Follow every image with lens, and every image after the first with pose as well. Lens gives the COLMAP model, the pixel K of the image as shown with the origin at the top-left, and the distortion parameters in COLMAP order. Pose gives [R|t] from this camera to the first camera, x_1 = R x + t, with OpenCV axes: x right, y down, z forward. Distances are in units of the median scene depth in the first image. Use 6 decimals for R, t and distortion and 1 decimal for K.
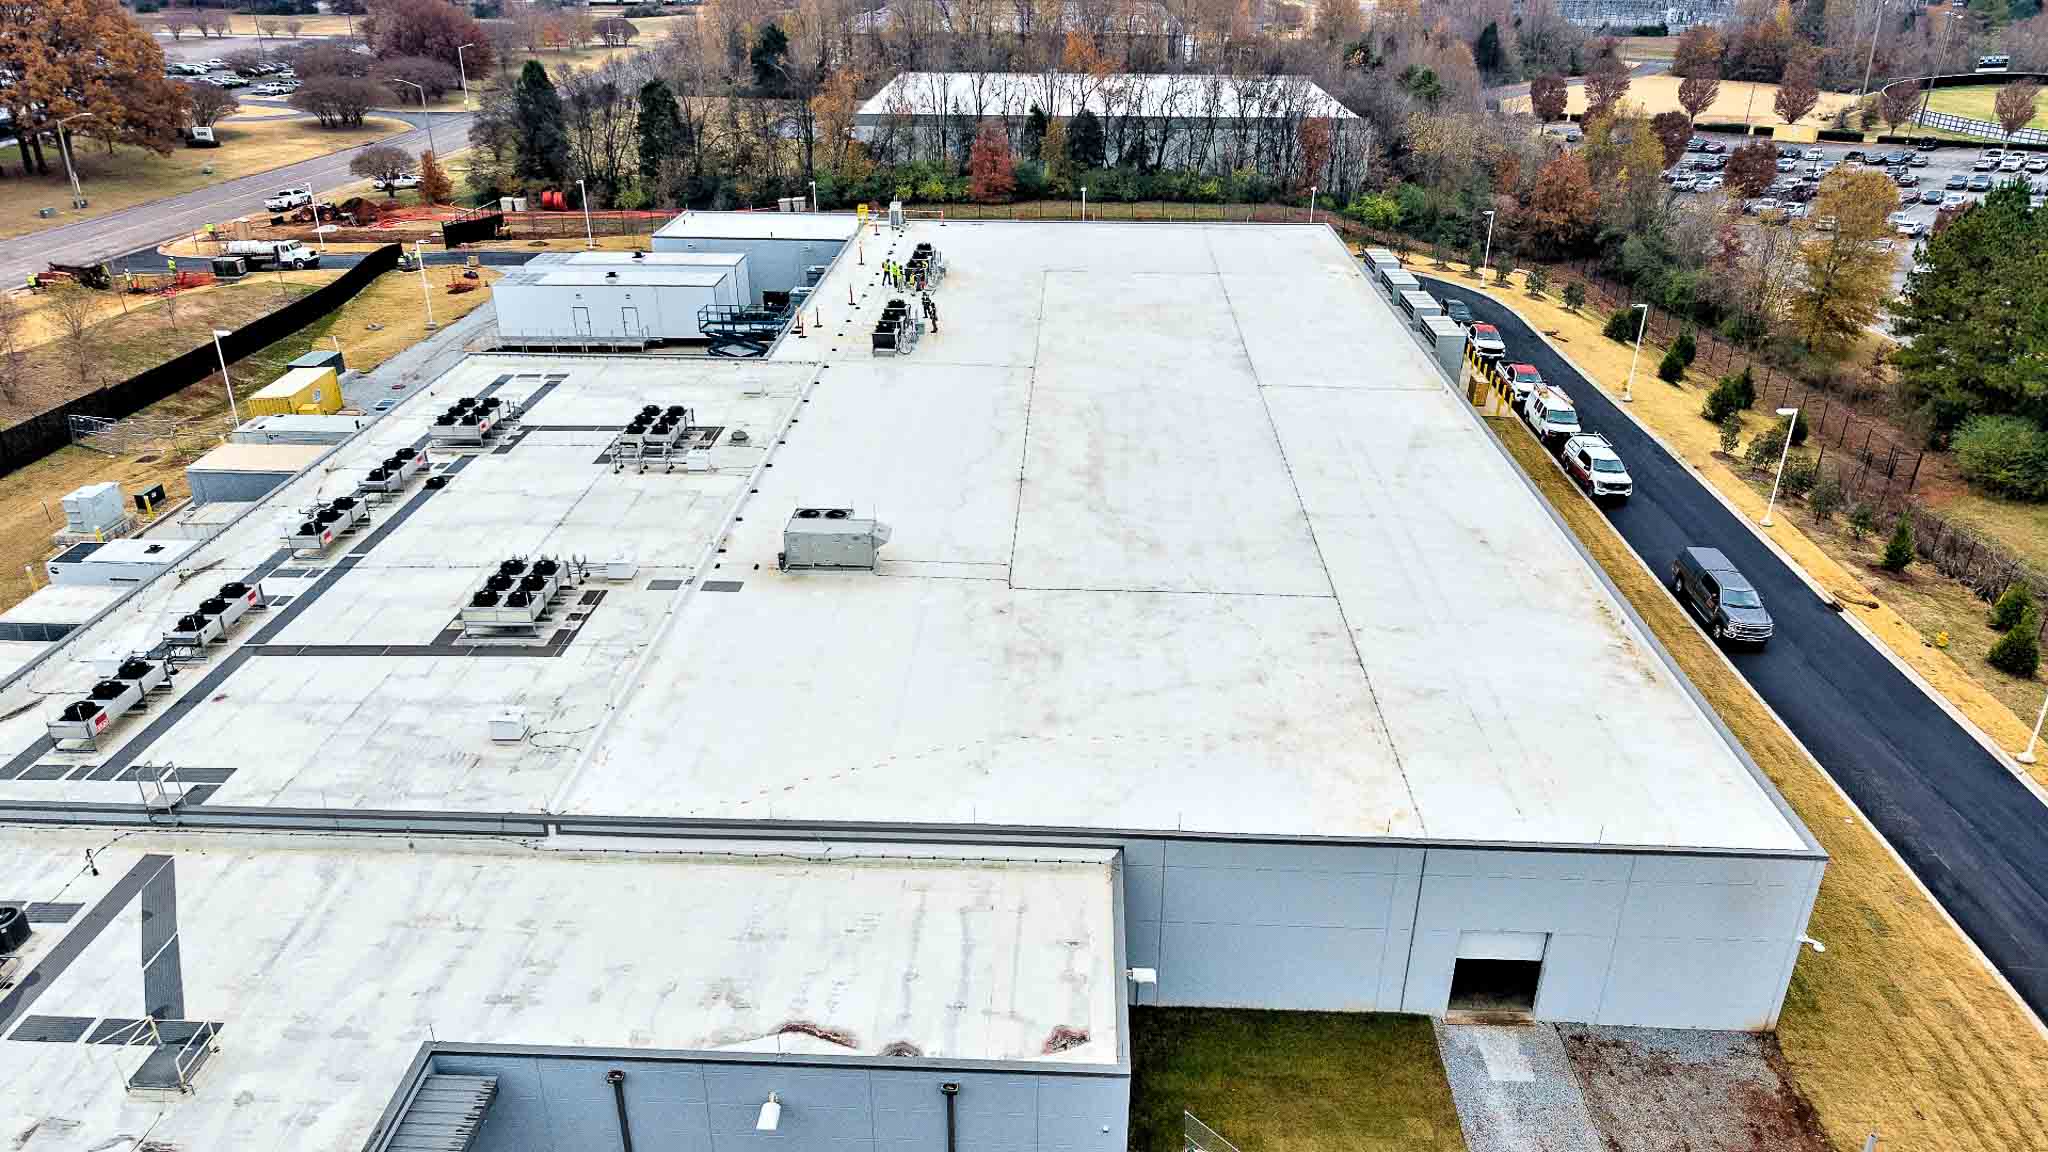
lens RADIAL K [[1377.3, 0, 1024.0], [0, 1377.3, 576.0], [0, 0, 1]] dist [0.039695, -0.043499]
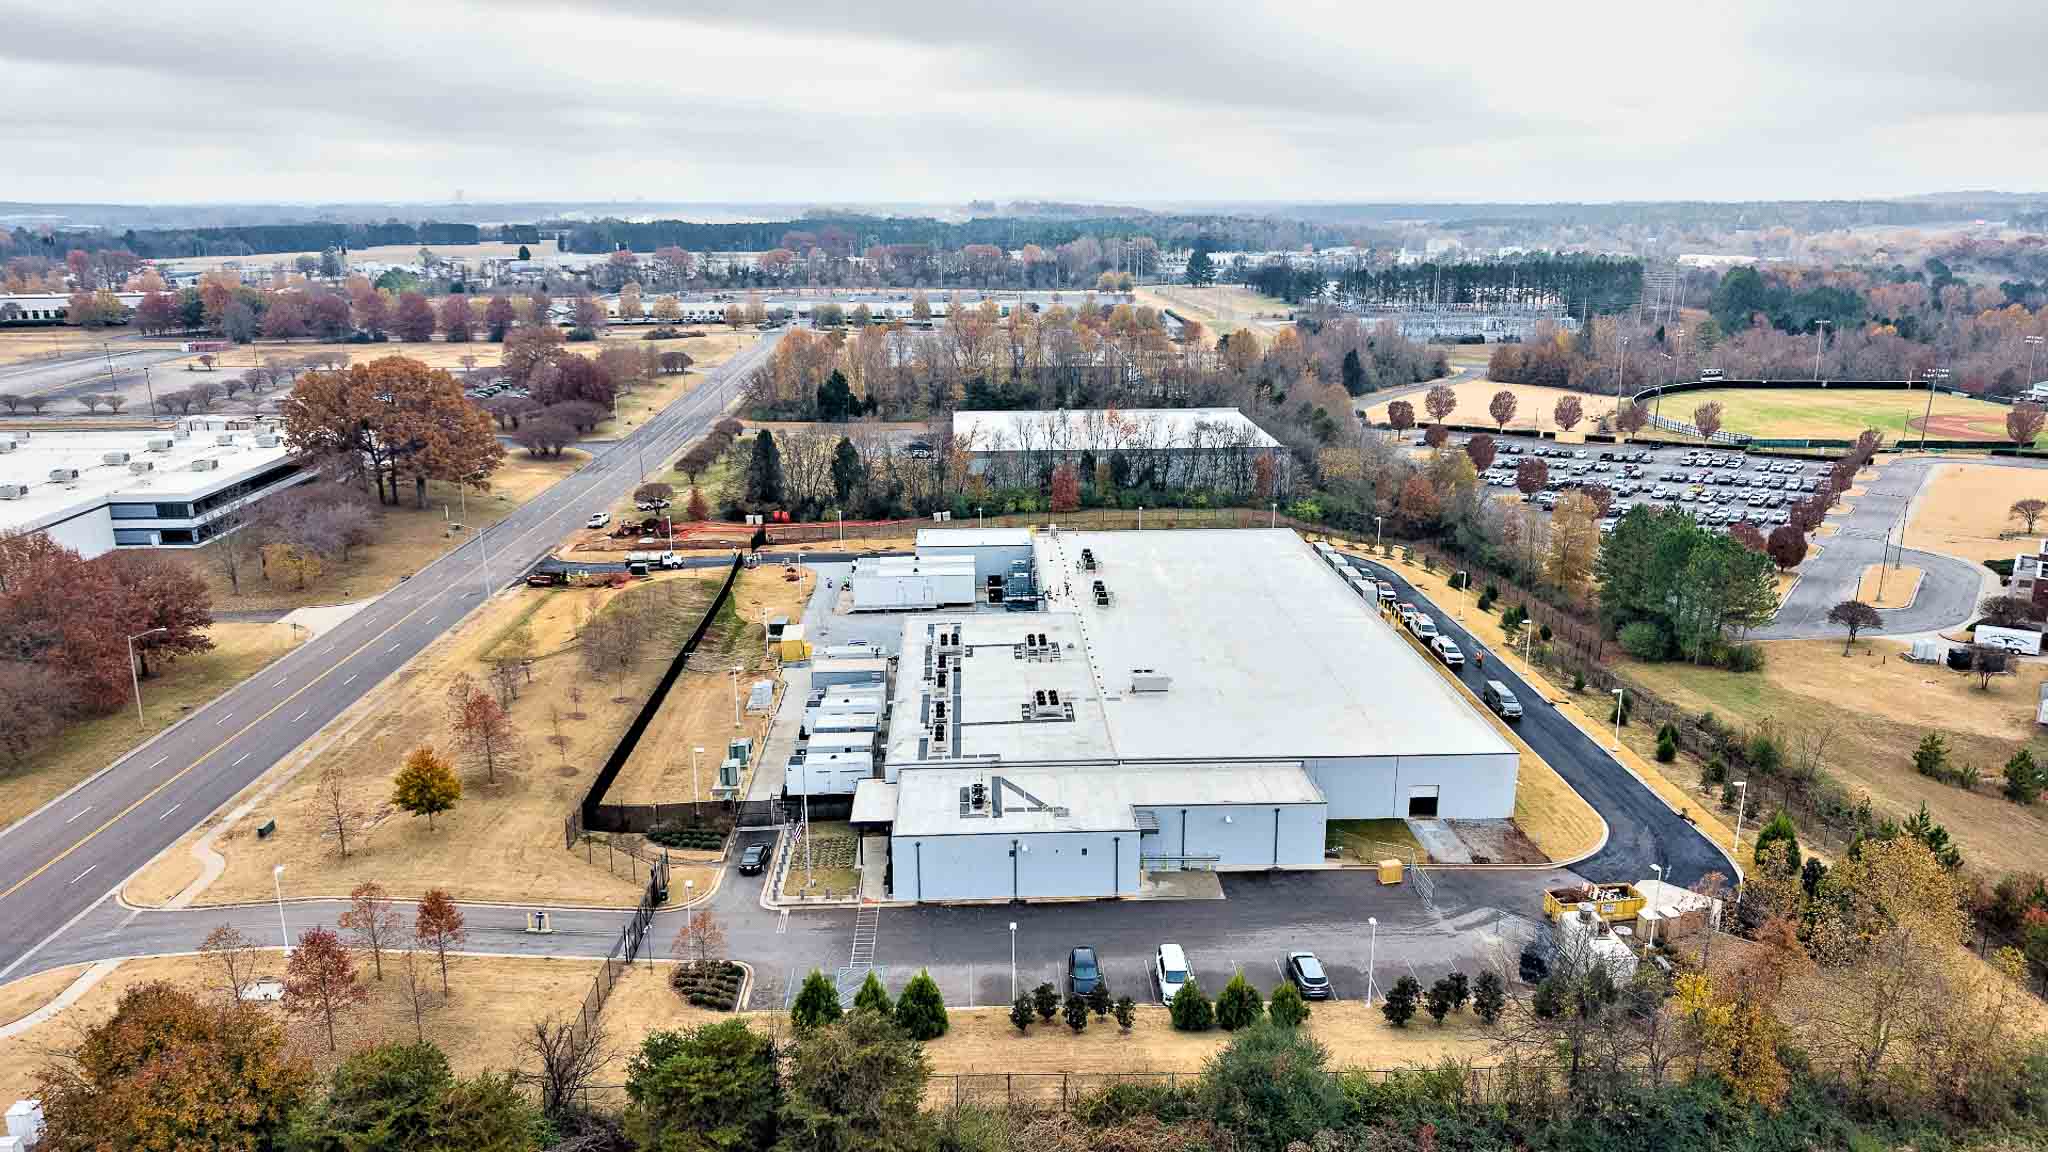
lens RADIAL K [[1377.3, 0, 1024.0], [0, 1377.3, 576.0], [0, 0, 1]] dist [0.039695, -0.043499]
pose [[0.996272, -0.029814, 0.080954, -0.456749], [0.043628, 0.983664, -0.174647, 0.172860], [-0.074424, 0.177528, 0.981298, -1.200545]]
